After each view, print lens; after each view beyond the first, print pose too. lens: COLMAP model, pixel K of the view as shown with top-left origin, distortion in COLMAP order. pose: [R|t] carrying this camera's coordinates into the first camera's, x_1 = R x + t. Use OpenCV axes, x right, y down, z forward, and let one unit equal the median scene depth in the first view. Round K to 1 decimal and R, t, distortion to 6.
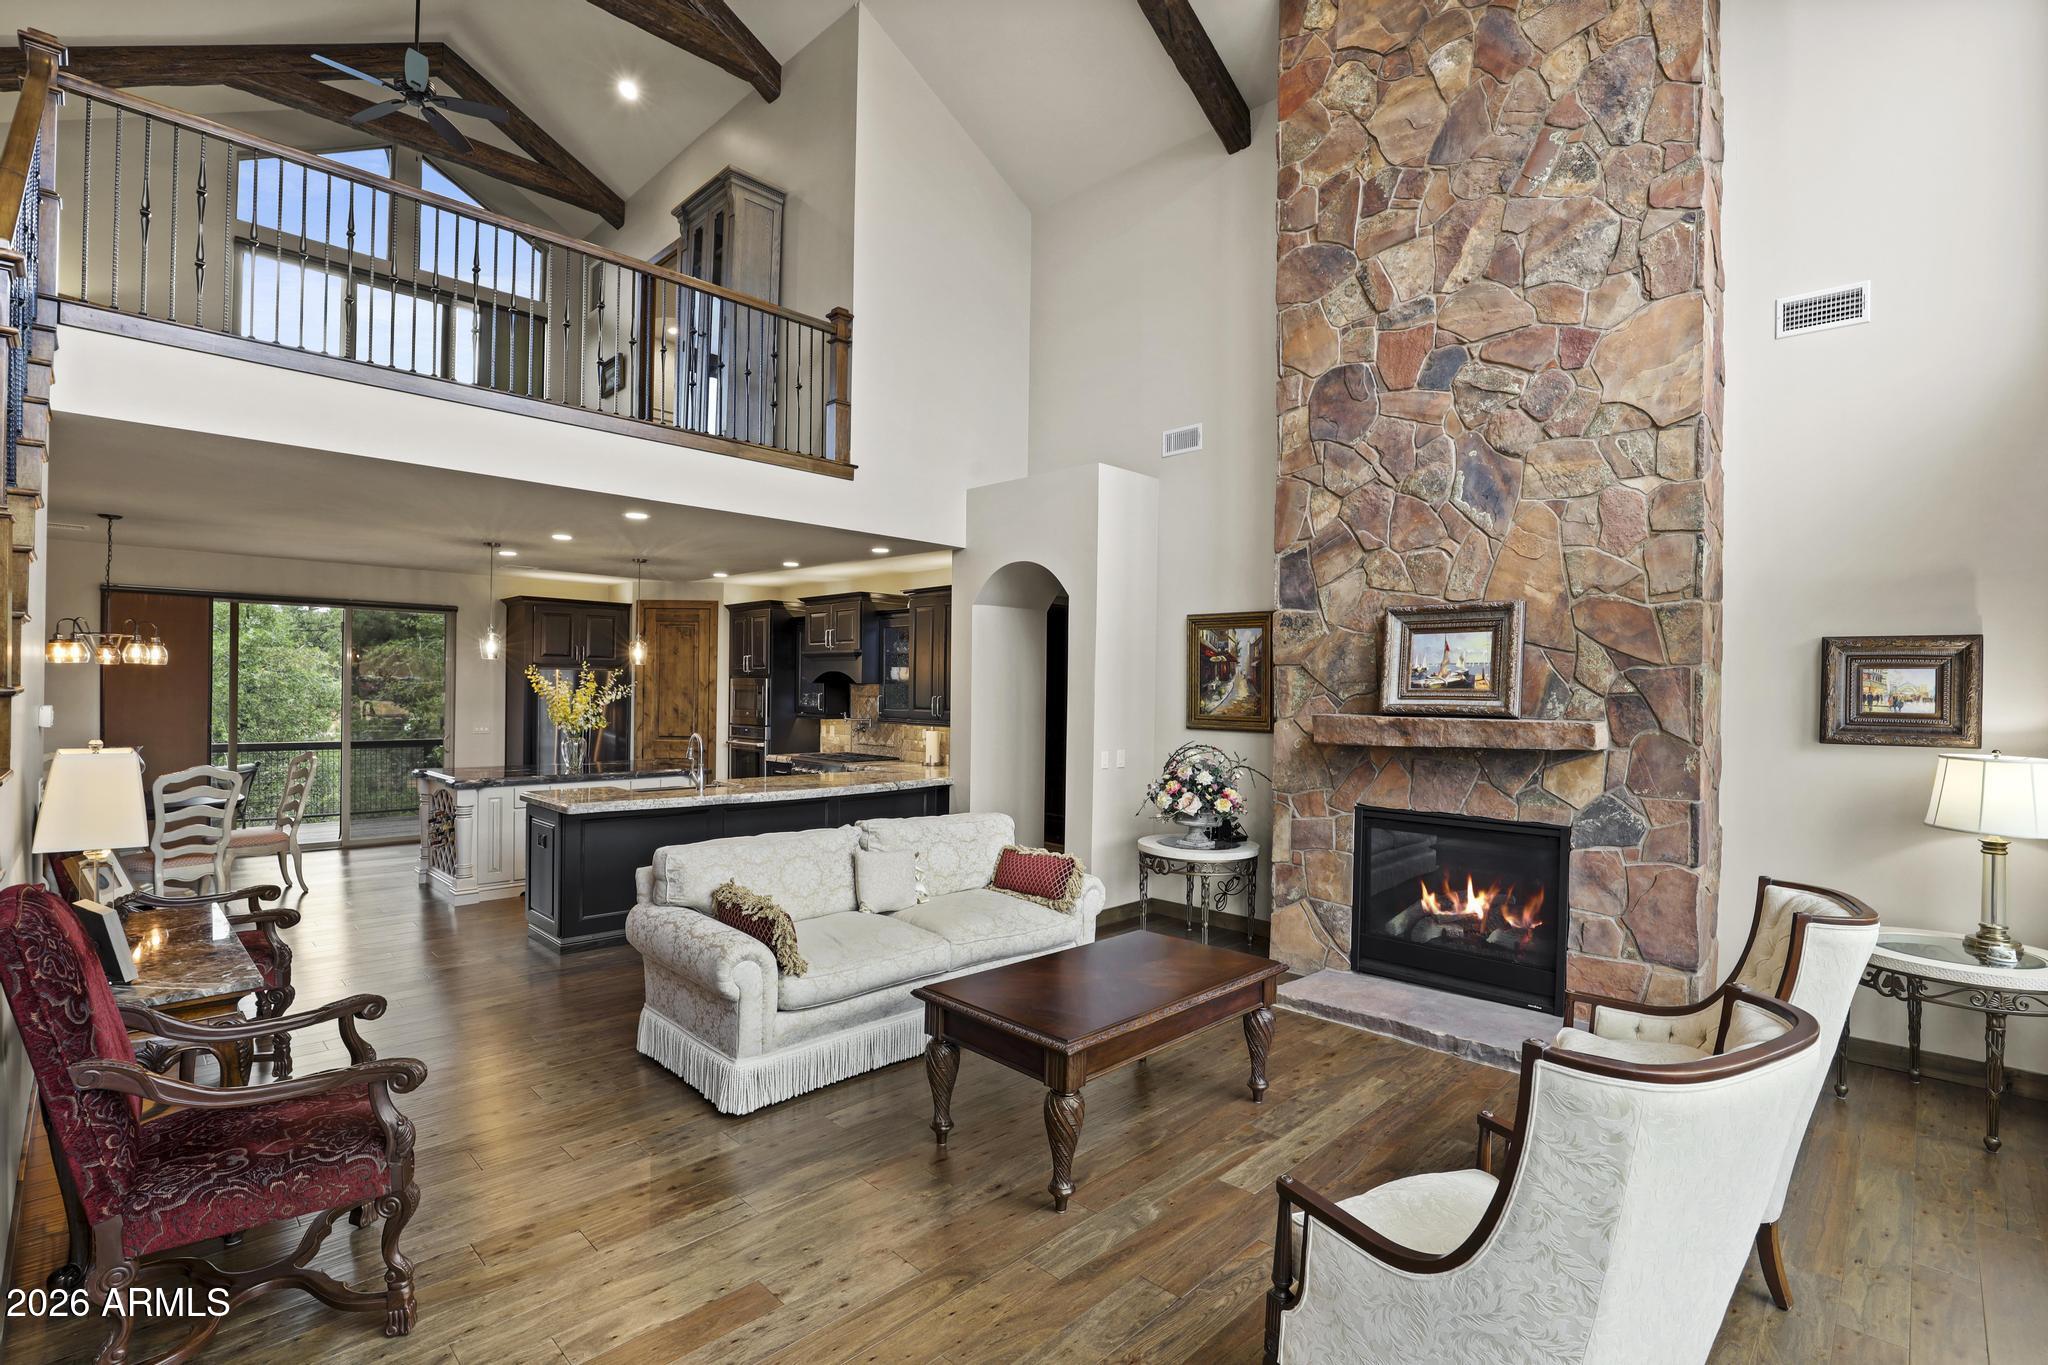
lens RADIAL K [[957.3, 0, 1028.6], [0, 957.3, 691.5], [0, 0, 1]] dist [-0.034656, 0.005460]
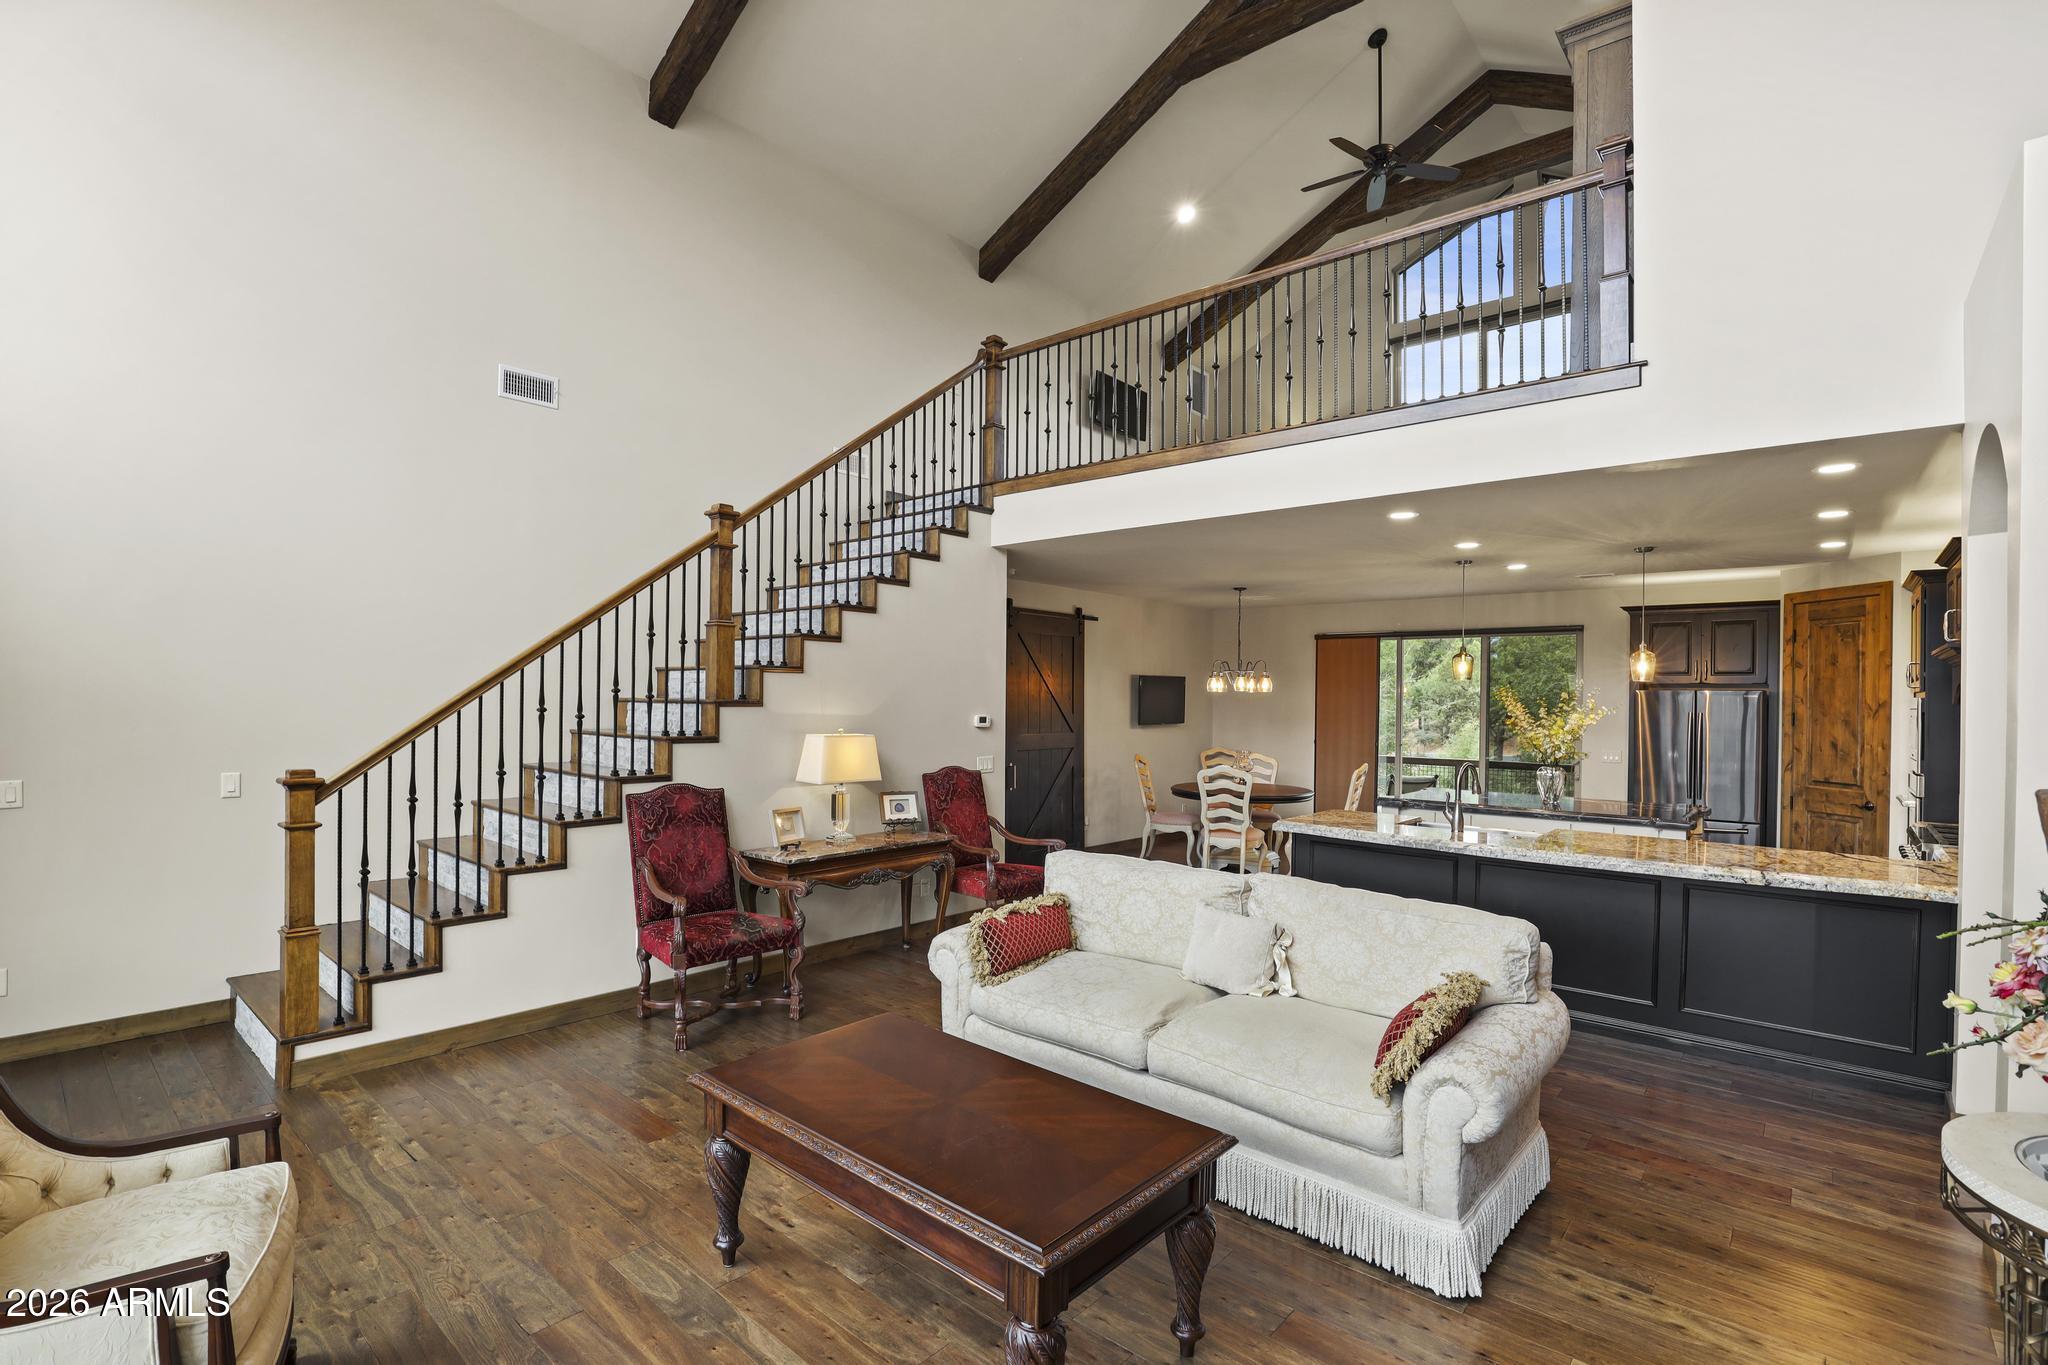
lens RADIAL K [[957.3, 0, 1021.6], [0, 957.3, 694.3], [0, 0, 1]] dist [-0.034656, 0.005460]
pose [[0.056987, -0.015091, -0.998261, 0.412146], [-0.014003, 0.999775, -0.015913, 0.002228], [0.998277, 0.014885, 0.056763, 0.531792]]
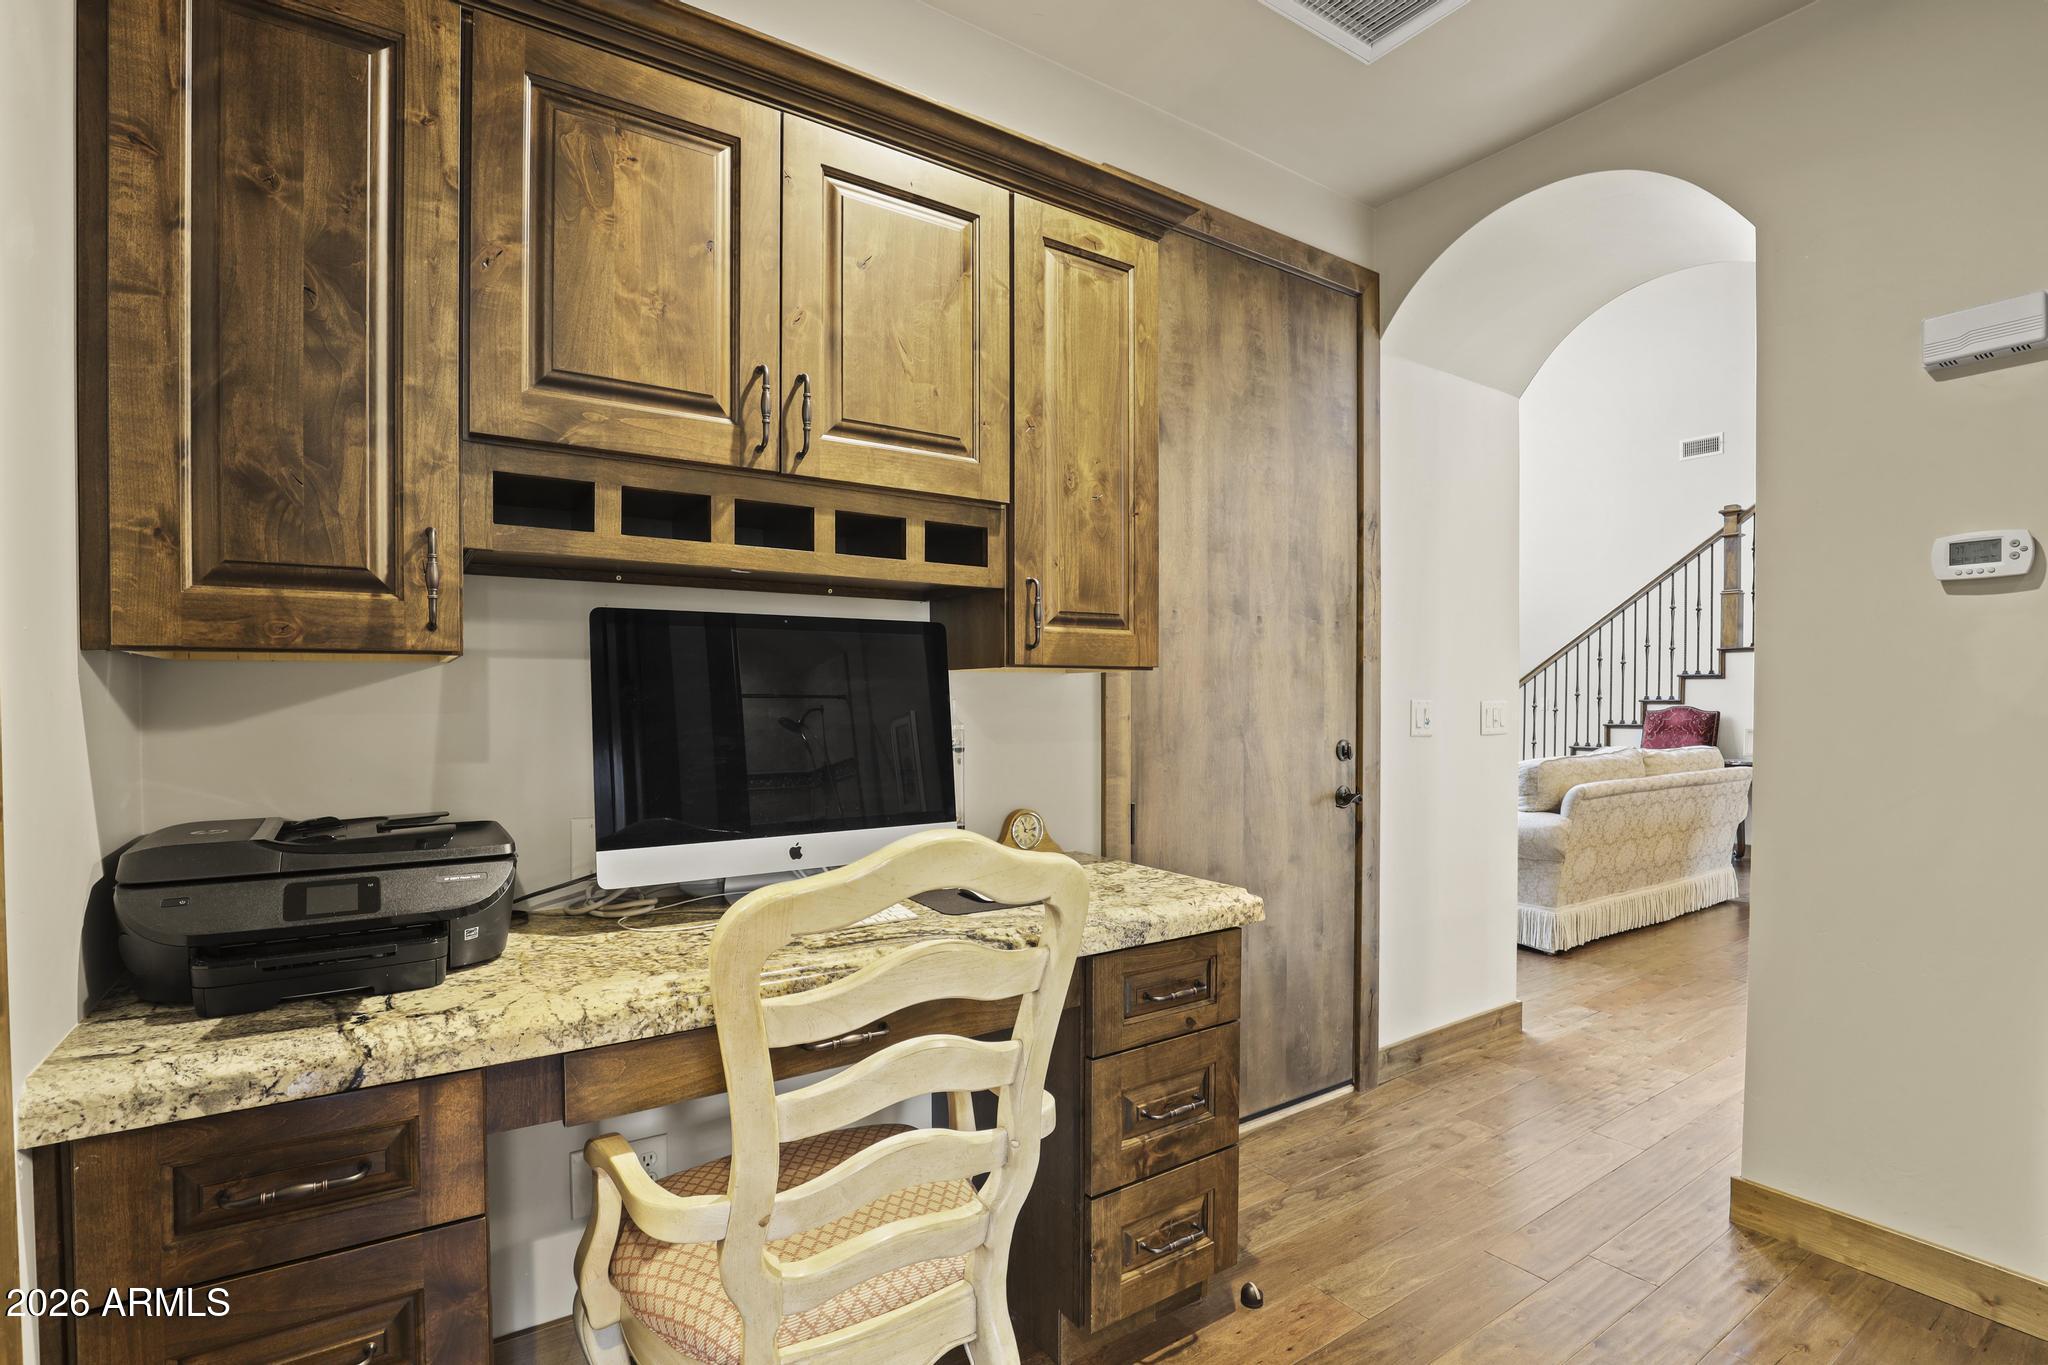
lens RADIAL K [[957.3, 0, 1027.1], [0, 957.3, 720.1], [0, 0, 1]] dist [-0.034656, 0.005460]
pose [[-0.982152, -0.018927, 0.187135, 0.199165], [-0.014048, 0.999527, 0.027364, 0.059664], [-0.187564, 0.024246, -0.981953, 1.498124]]
